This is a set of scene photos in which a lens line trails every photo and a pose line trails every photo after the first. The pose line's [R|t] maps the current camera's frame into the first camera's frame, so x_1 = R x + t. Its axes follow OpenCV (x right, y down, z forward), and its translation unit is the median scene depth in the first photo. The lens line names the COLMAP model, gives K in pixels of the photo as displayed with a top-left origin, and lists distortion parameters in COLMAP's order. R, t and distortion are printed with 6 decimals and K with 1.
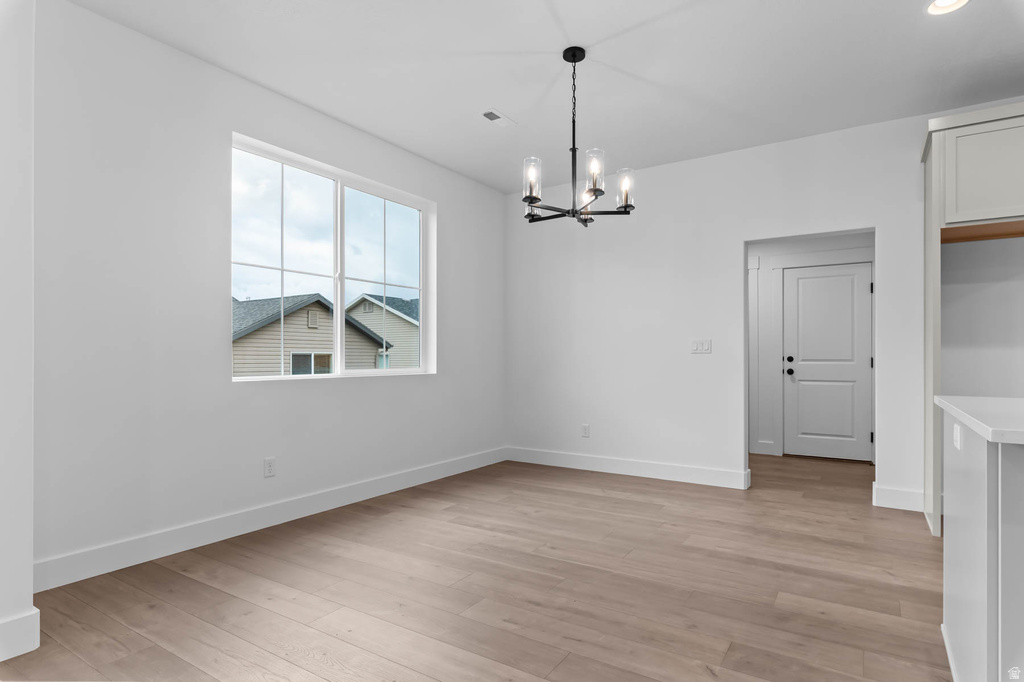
lens RADIAL K [[538.0, 0, 525.1], [0, 538.0, 357.5], [0, 0, 1]] dist [-0.000185, -0.000031]
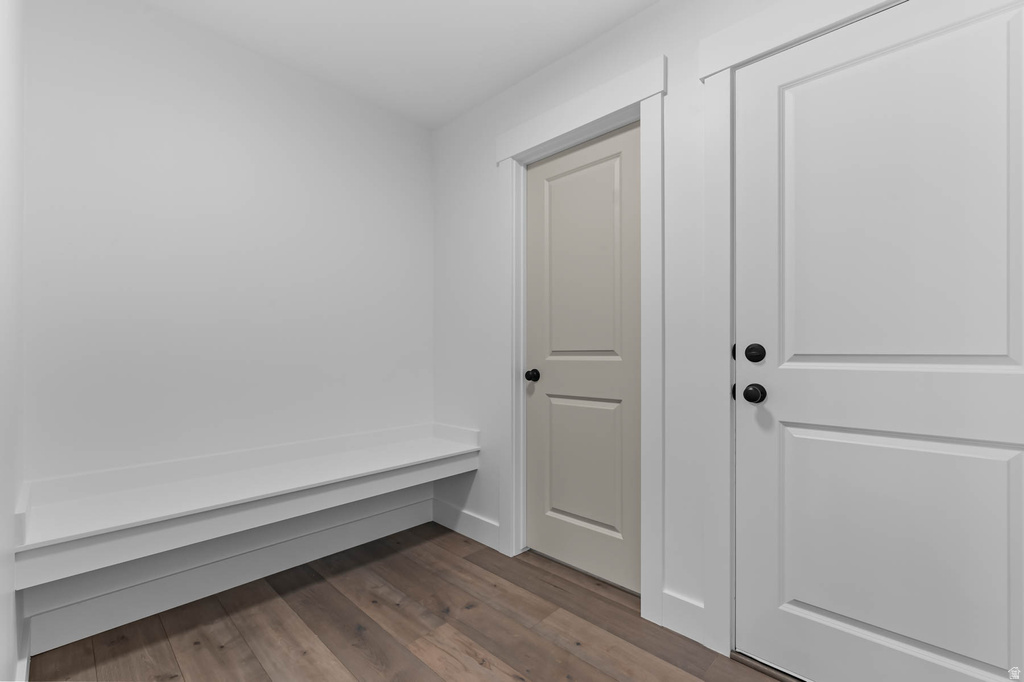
lens RADIAL K [[445.2, 0, 508.2], [0, 445.2, 351.7], [0, 0, 1]] dist [-0.000306, 0.000271]
pose [[0.978304, 0.002903, -0.207153, 0.706846], [-0.004180, 0.999975, -0.005726, 0.007394], [0.207132, 0.006468, 0.978292, 1.248913]]
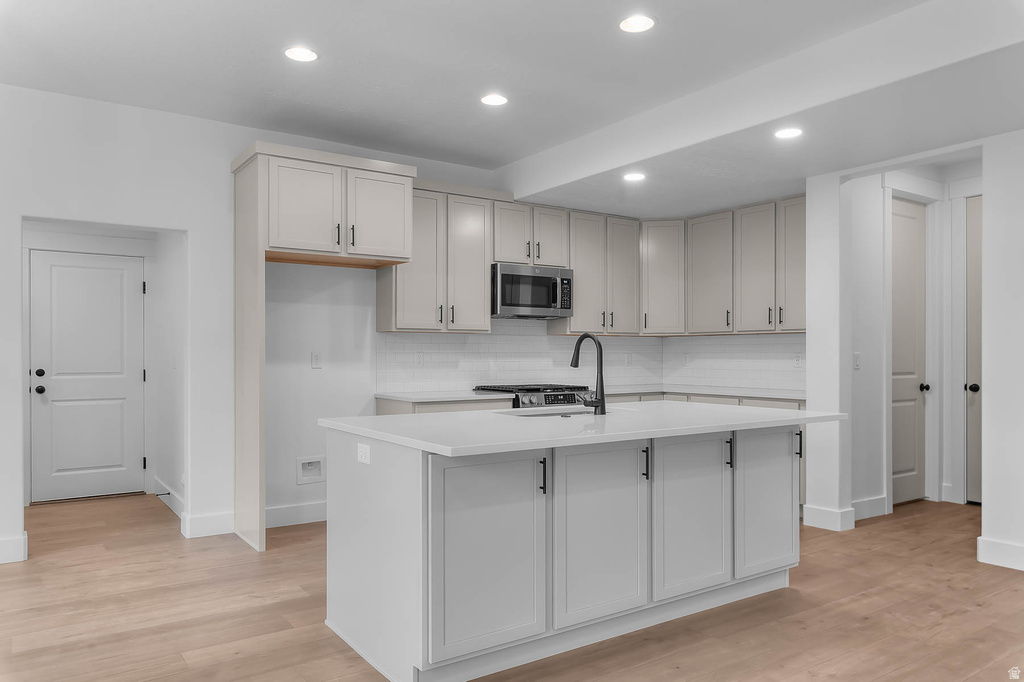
lens RADIAL K [[723.4, 0, 505.1], [0, 723.4, 357.0], [0, 0, 1]] dist [0.004174, 0.000012]
pose [[0.405394, -0.006047, 0.914122, -0.275167], [0.002420, 0.999982, 0.005542, -0.039305], [-0.914139, -0.000034, 0.405401, 0.020923]]
